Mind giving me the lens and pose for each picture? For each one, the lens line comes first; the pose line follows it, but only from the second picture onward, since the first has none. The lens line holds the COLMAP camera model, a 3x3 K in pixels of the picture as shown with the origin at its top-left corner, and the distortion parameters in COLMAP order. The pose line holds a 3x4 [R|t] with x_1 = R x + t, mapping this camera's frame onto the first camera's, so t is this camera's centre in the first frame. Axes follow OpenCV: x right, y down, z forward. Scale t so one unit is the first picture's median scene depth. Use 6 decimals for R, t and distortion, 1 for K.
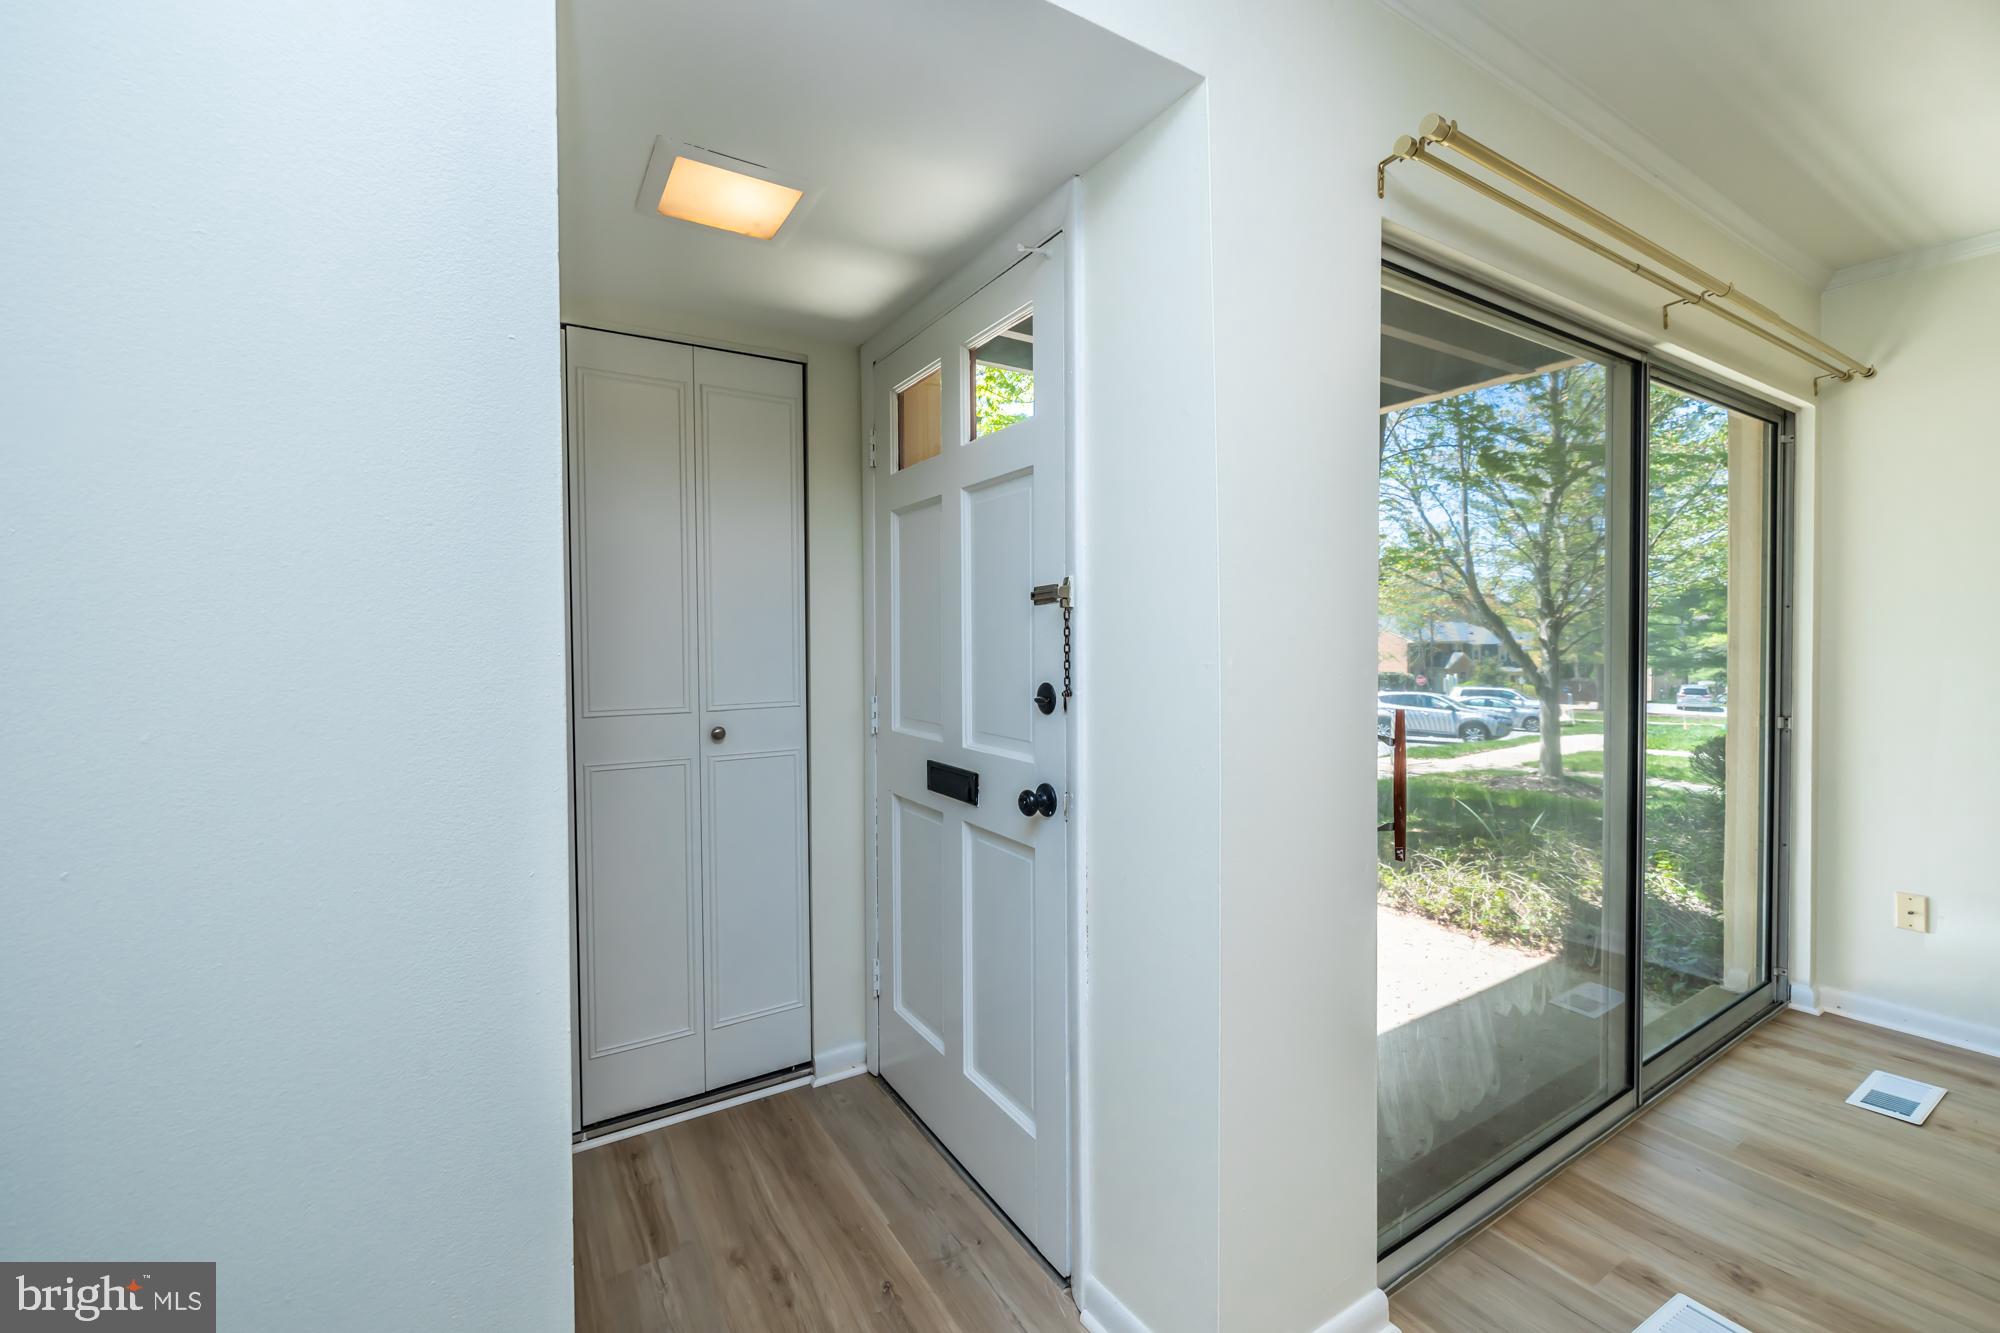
lens RADIAL K [[838.0, 0, 998.3], [0, 838.0, 654.0], [0, 0, 1]] dist [-0.000085, 0.000344]
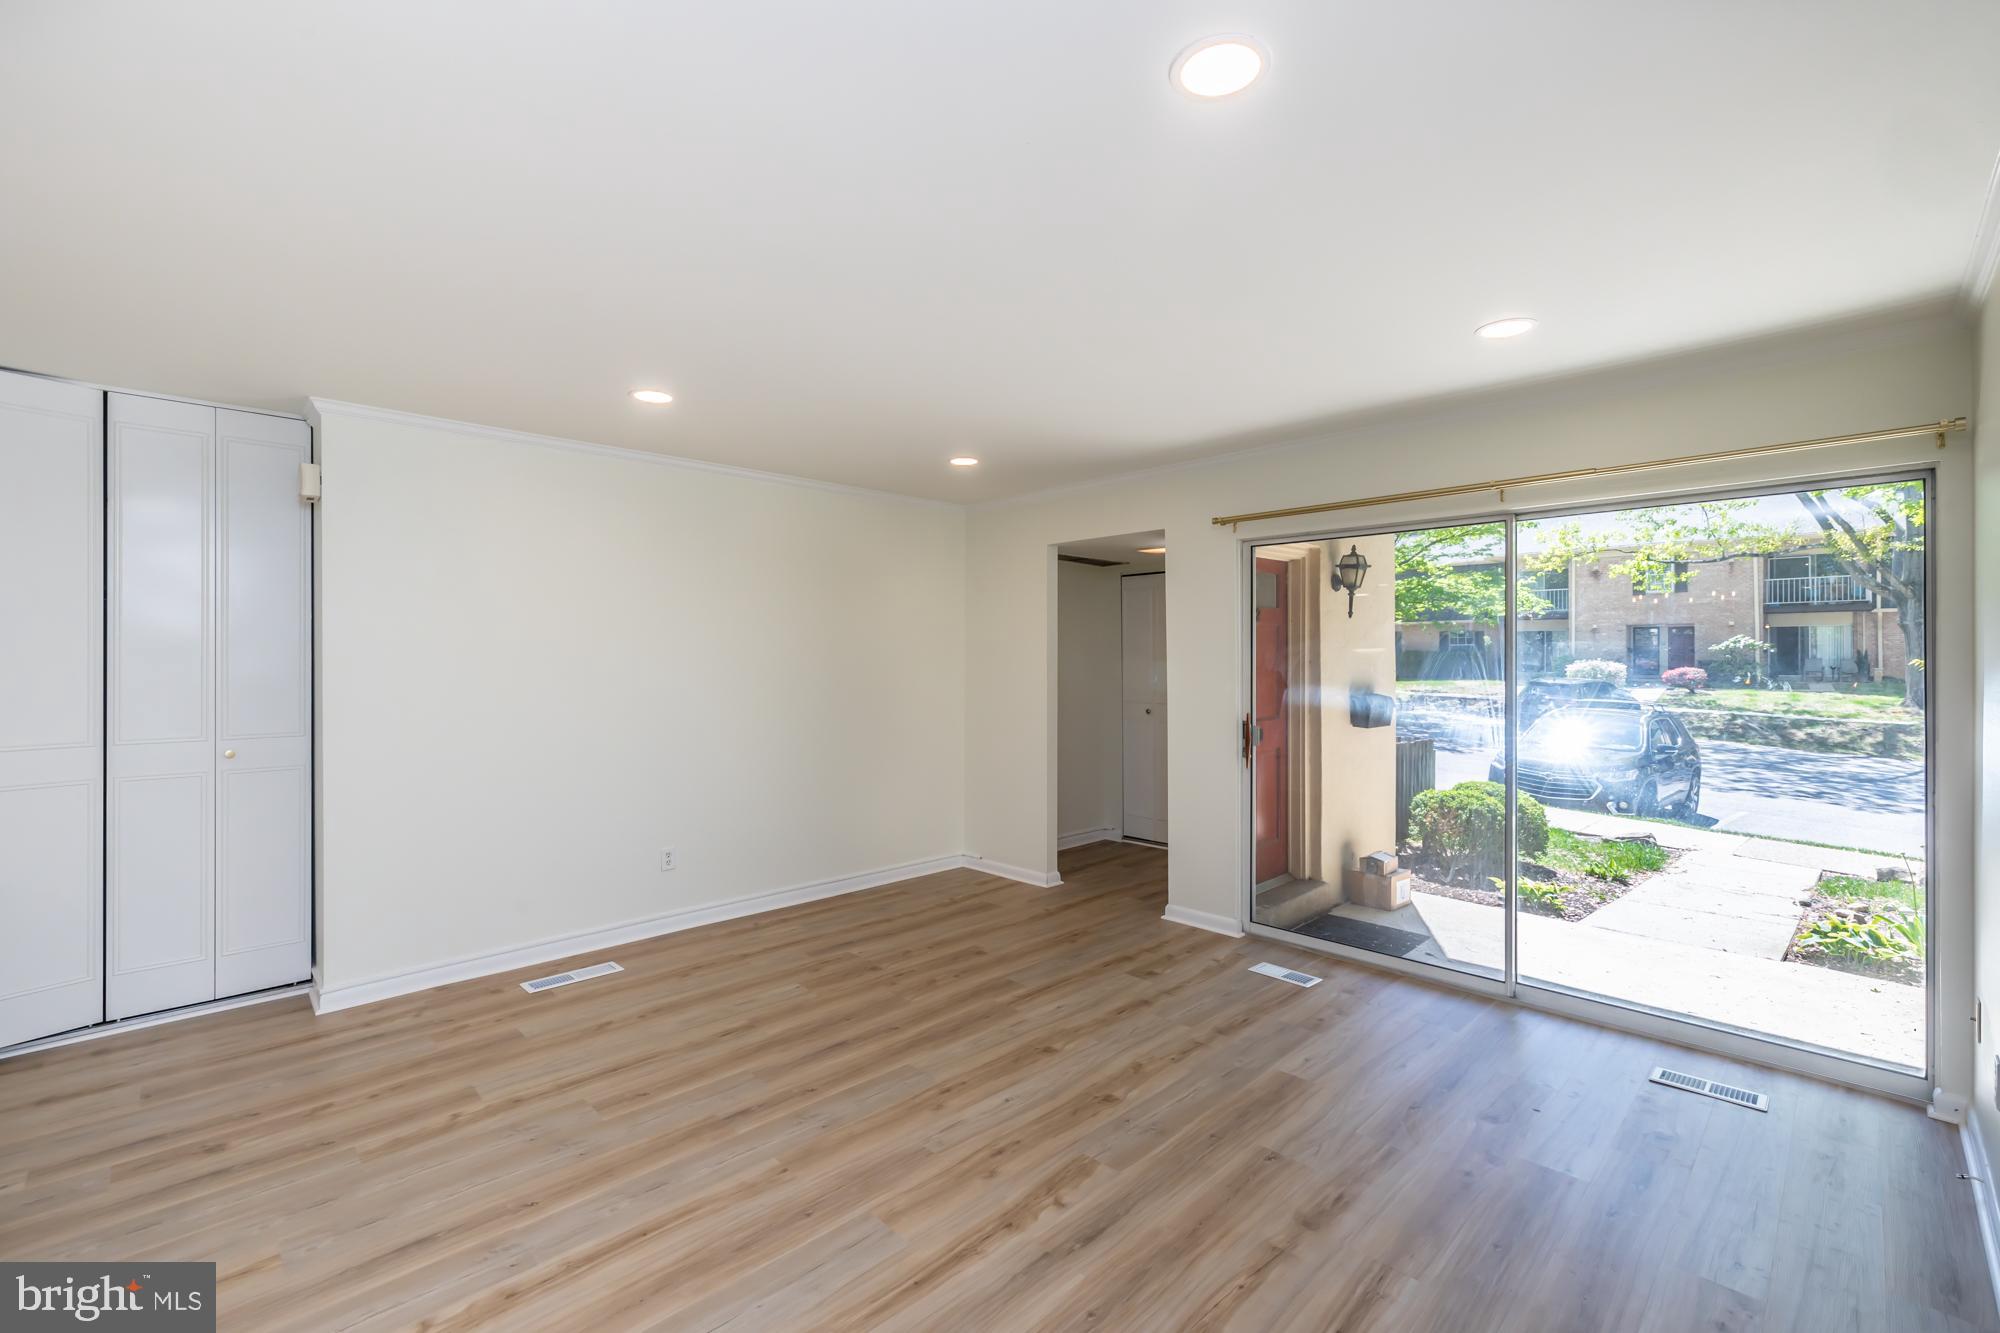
lens RADIAL K [[847.8, 0, 1005.0], [0, 847.8, 650.1], [0, 0, 1]] dist [0.000677, -0.000172]
pose [[0.228071, 0.000849, -0.973644, 2.002706], [-0.019622, 0.999801, -0.003725, -0.074916], [0.973447, 0.019954, 0.228042, -0.266812]]
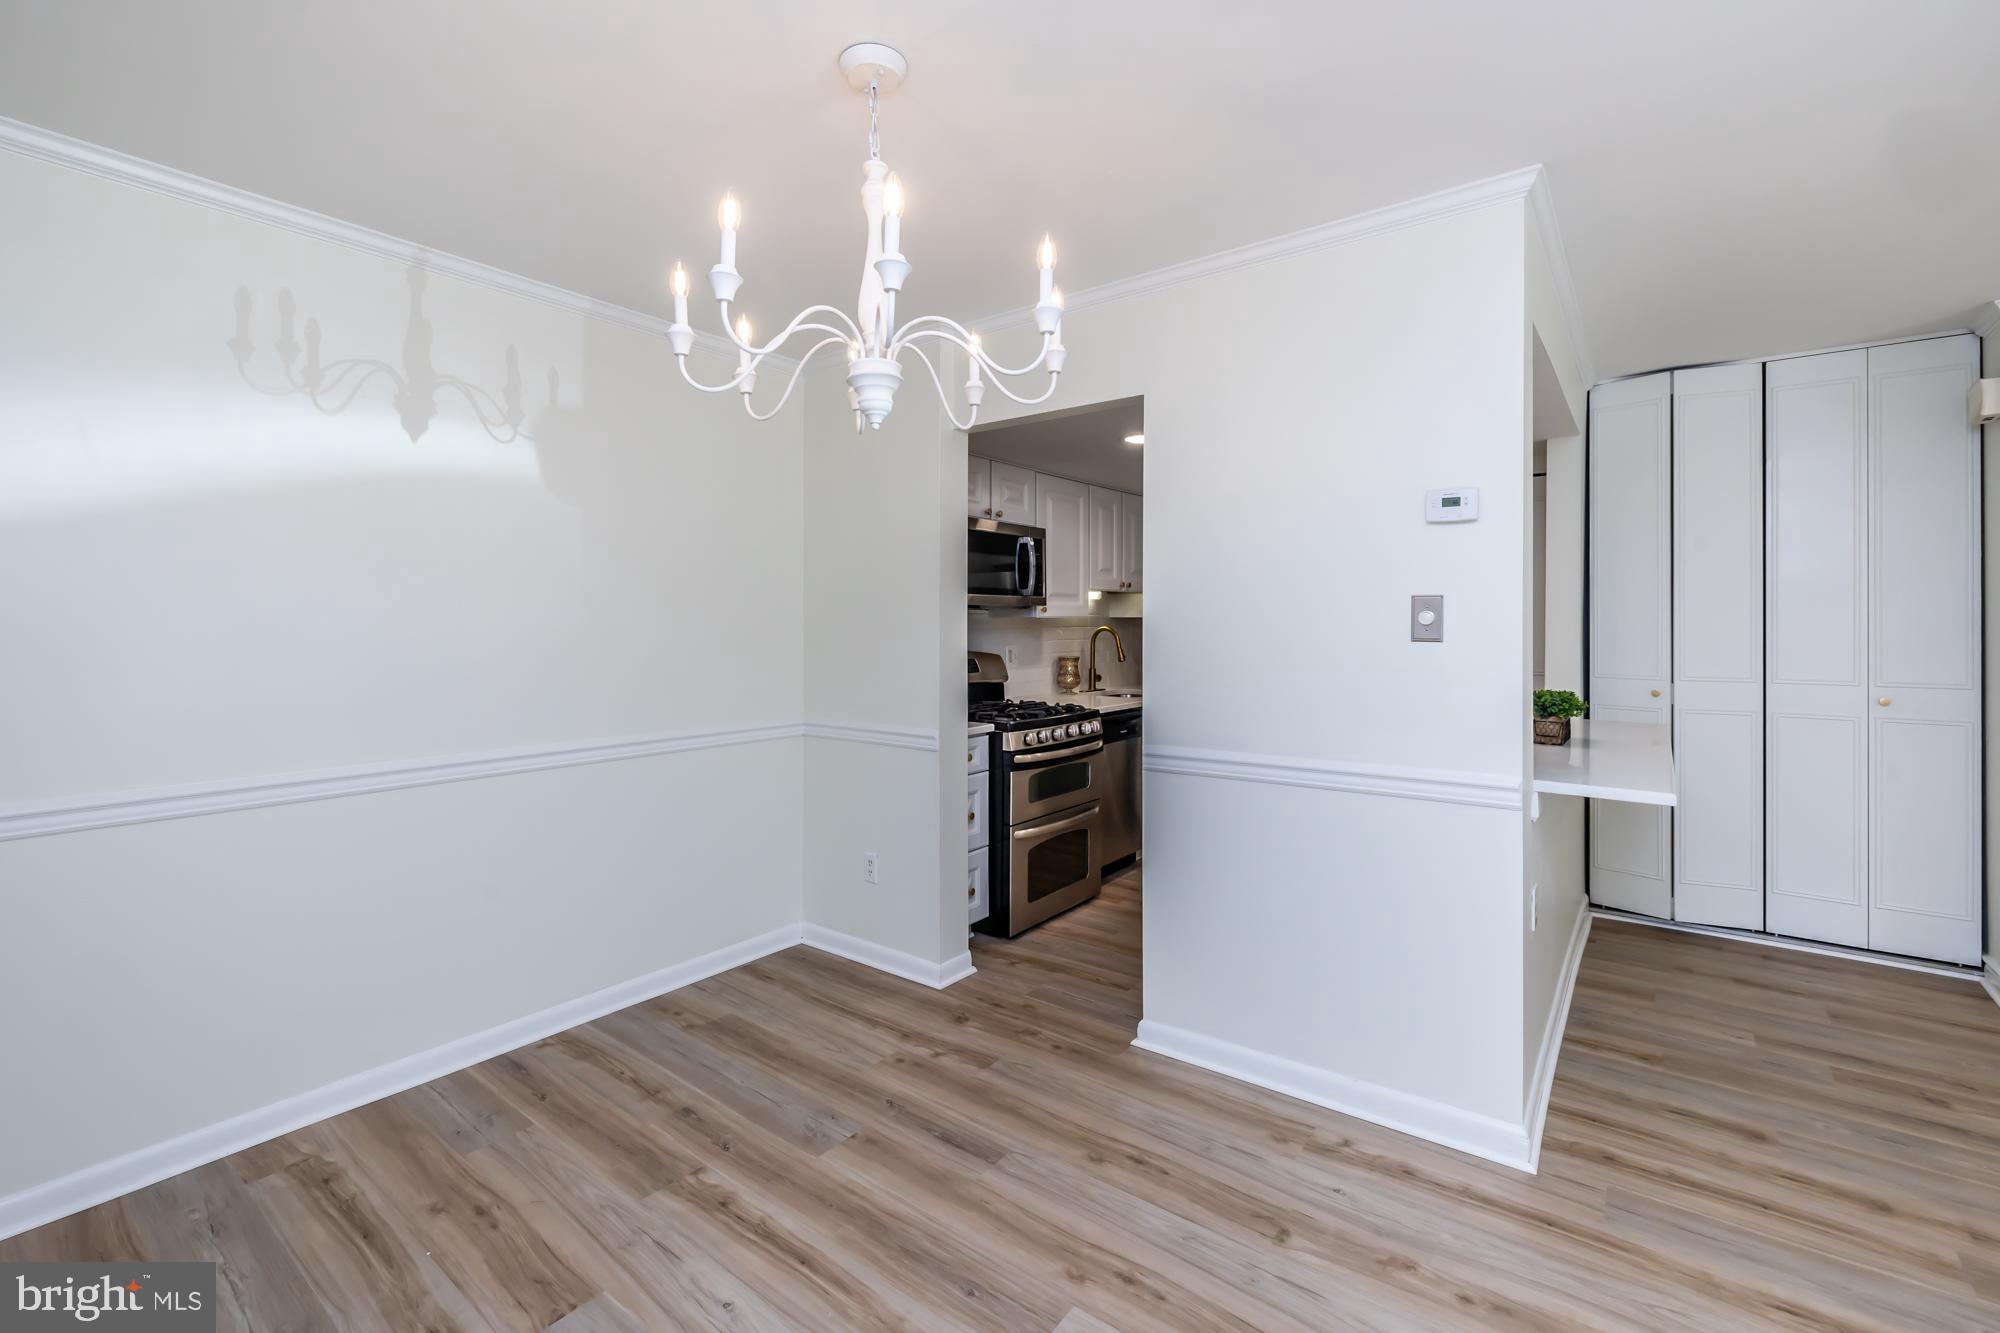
lens RADIAL K [[863.0, 0, 978.1], [0, 863.0, 622.0], [0, 0, 1]] dist [-0.001333, 0.000165]
pose [[-0.937930, 0.010706, -0.346660, 2.189495], [0.003928, 0.999787, 0.020250, -0.043159], [0.346803, 0.017631, -0.937772, -0.408370]]
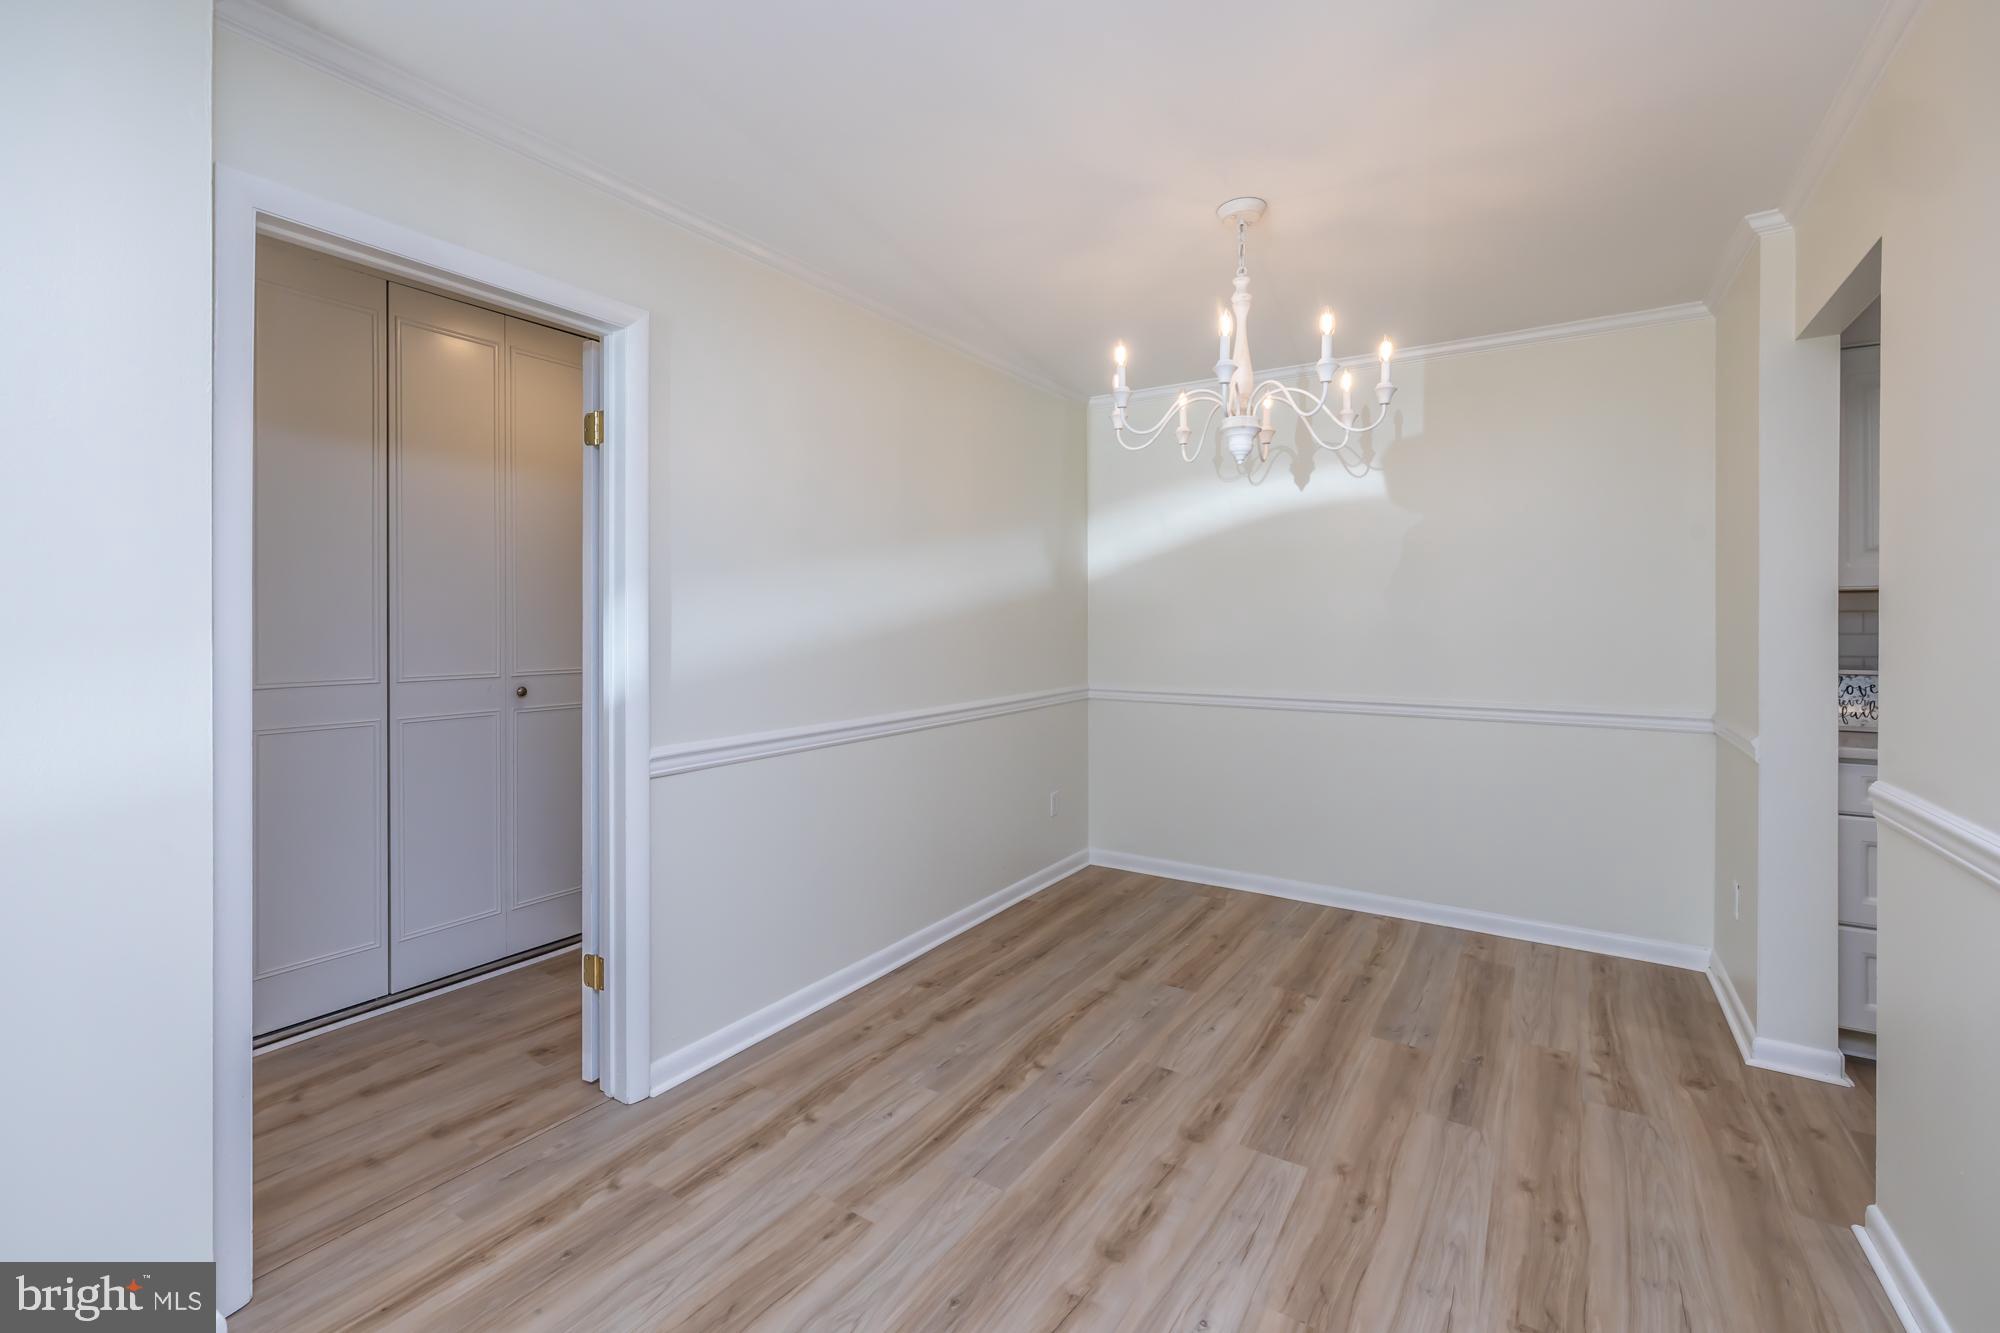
lens RADIAL K [[849.8, 0, 1001.8], [0, 849.8, 618.6], [0, 0, 1]] dist [-0.001636, -0.000255]
pose [[-0.430193, 0.011298, 0.902666, 1.215187], [0.023117, 0.999732, -0.001495, -0.009333], [-0.902441, 0.020224, -0.430339, -0.418296]]
